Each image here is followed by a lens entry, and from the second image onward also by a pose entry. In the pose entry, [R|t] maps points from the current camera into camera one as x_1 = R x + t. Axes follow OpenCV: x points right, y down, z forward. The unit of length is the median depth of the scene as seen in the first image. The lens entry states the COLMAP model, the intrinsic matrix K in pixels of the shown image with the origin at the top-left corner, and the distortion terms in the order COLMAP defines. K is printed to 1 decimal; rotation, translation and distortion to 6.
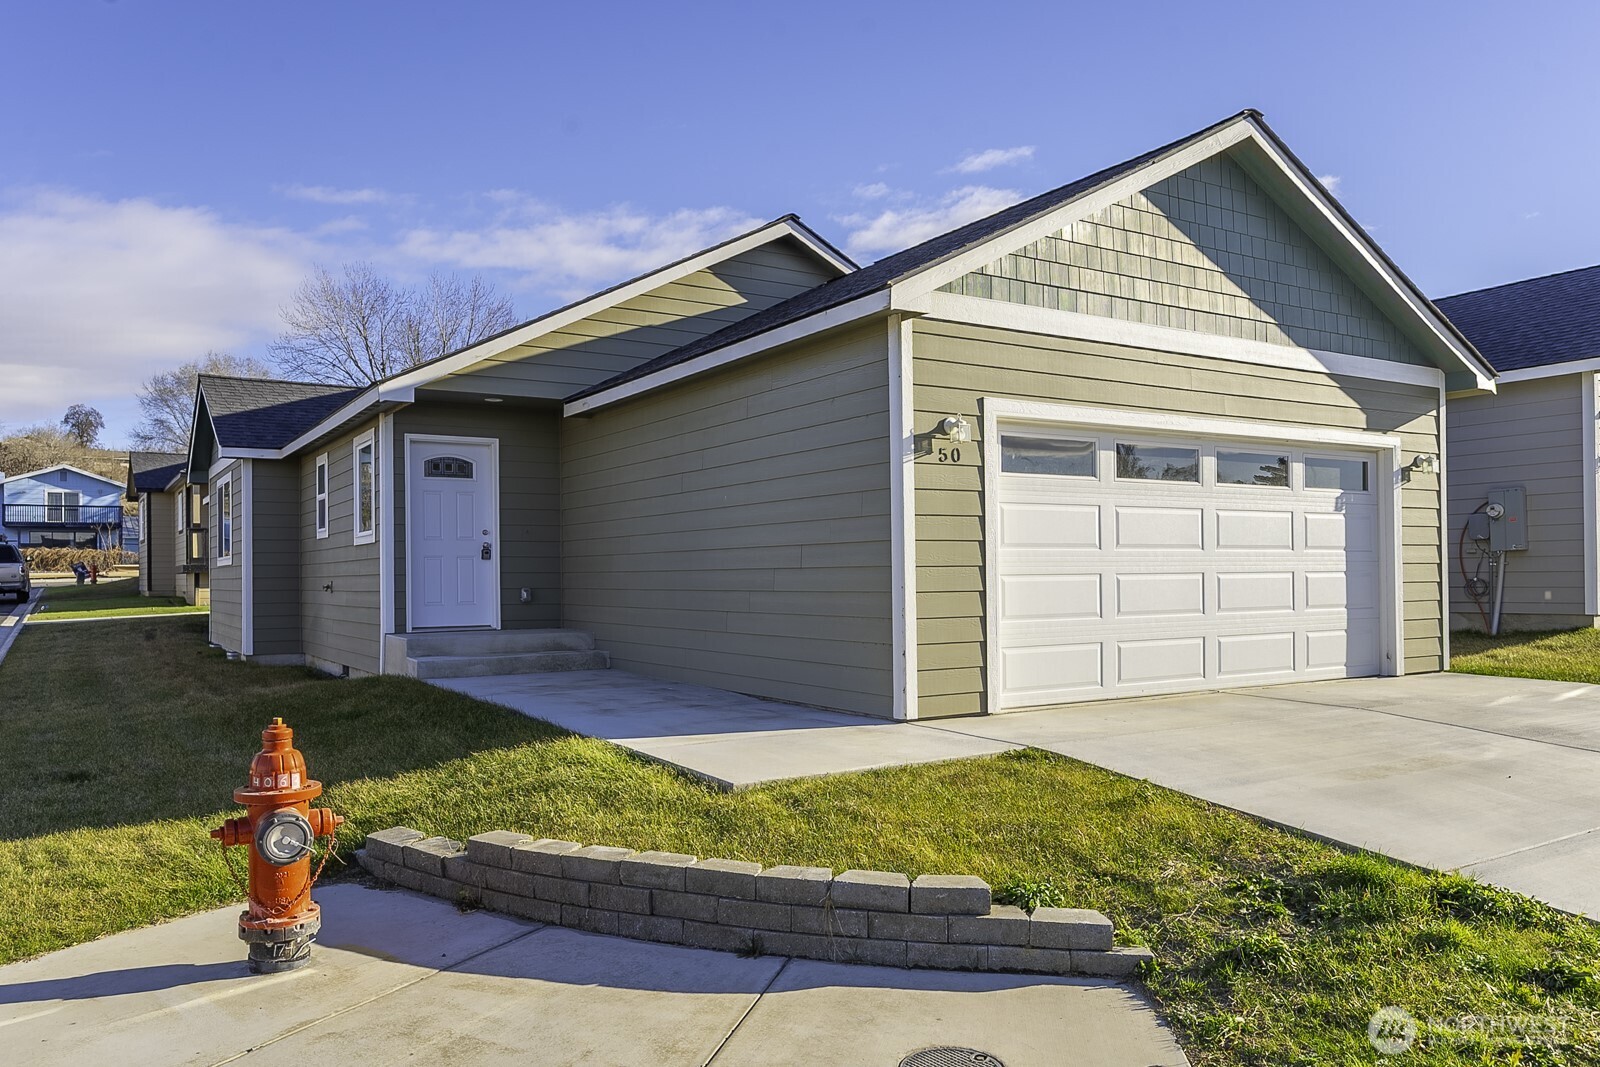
lens RADIAL K [[1115.0, 0, 798.0], [0, 1115.0, 547.8], [0, 0, 1]] dist [0.004476, 0.001859]
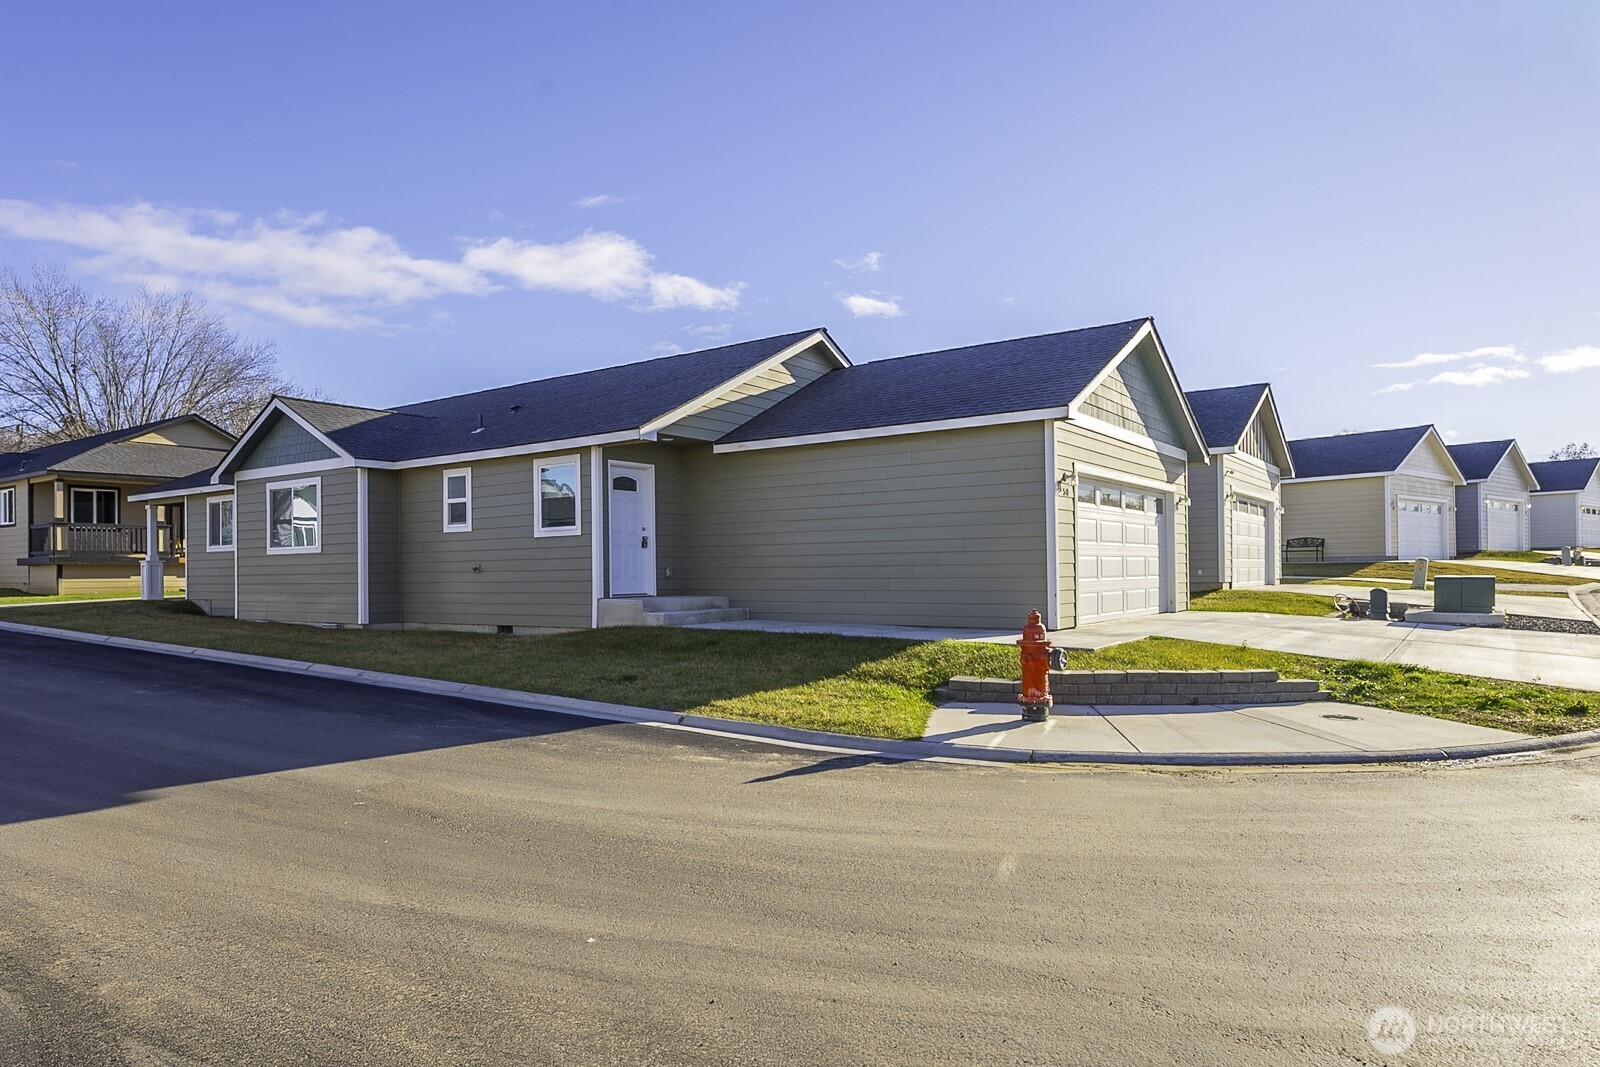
lens RADIAL K [[908.5, 0, 801.3], [0, 908.5, 532.5], [0, 0, 1]] dist [0.006128, 0.000506]
pose [[0.930465, 0.014223, 0.366104, -0.628857], [-0.007013, 0.999755, -0.021014, 0.016840], [-0.366313, 0.016986, 0.930337, -0.208704]]
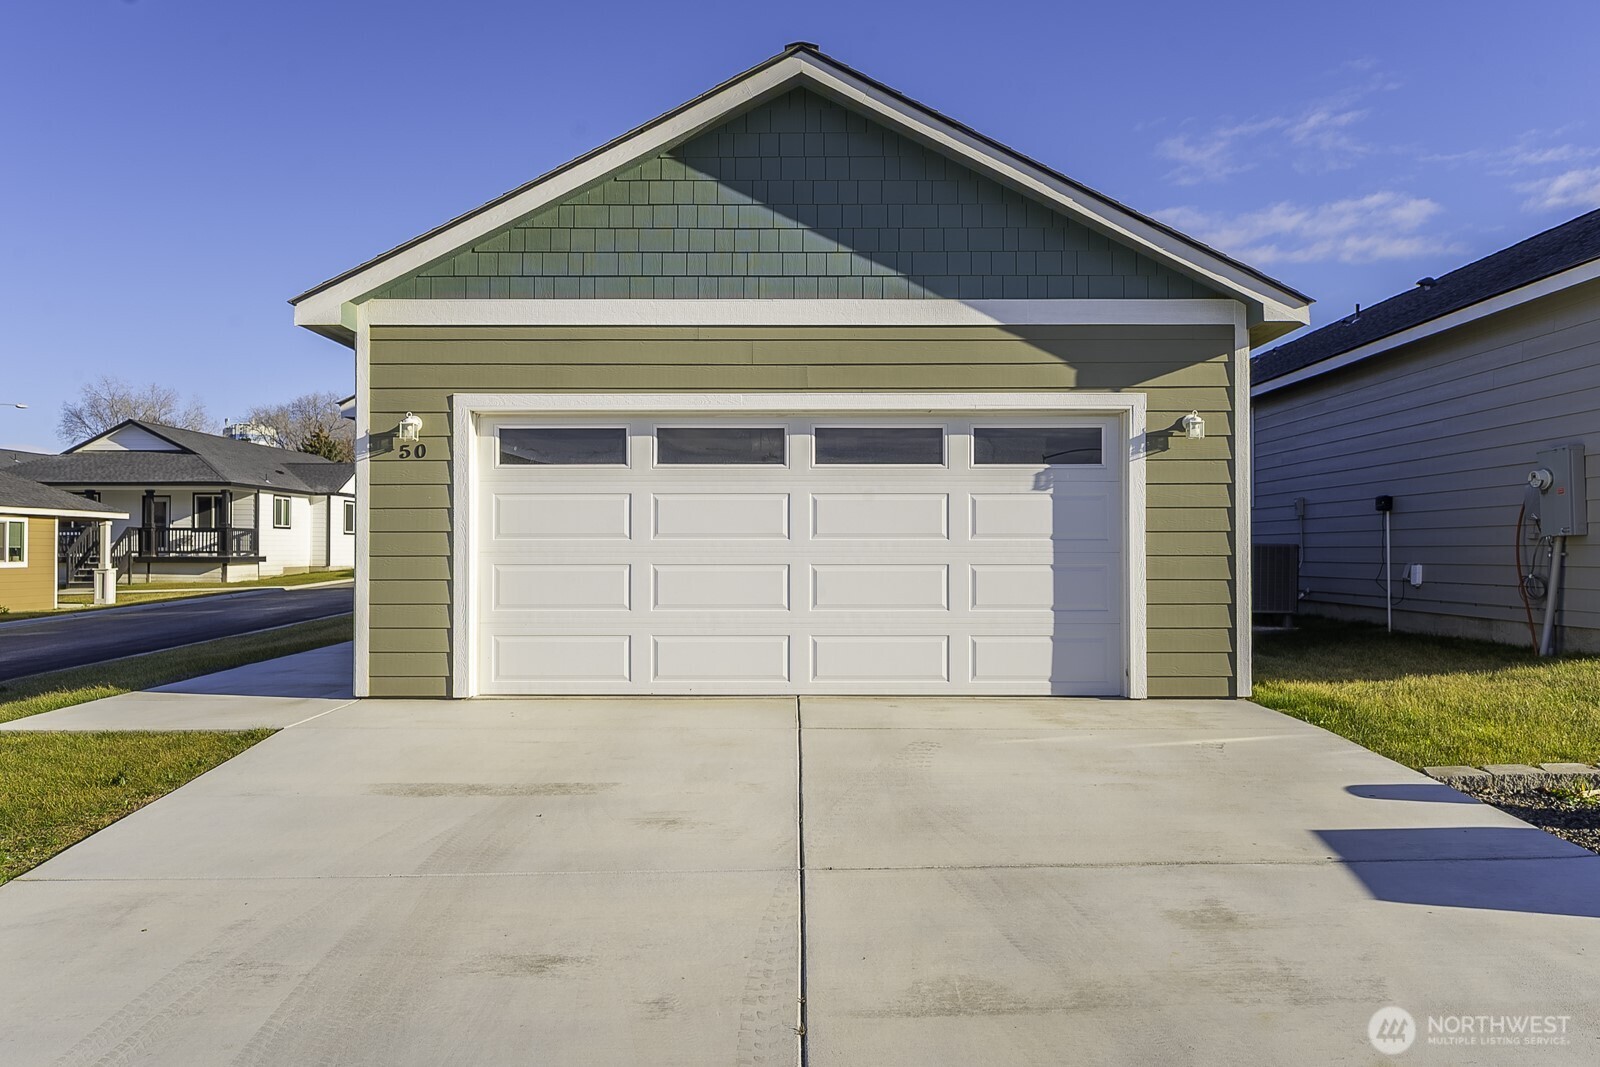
lens RADIAL K [[832.8, 0, 802.6], [0, 832.8, 539.9], [0, 0, 1]] dist [-0.016547, 0.000095]
pose [[0.855264, -0.004141, -0.518176, 0.641358], [0.004148, 0.999991, -0.001144, 0.002800], [0.518176, -0.001171, 0.855273, 0.383172]]
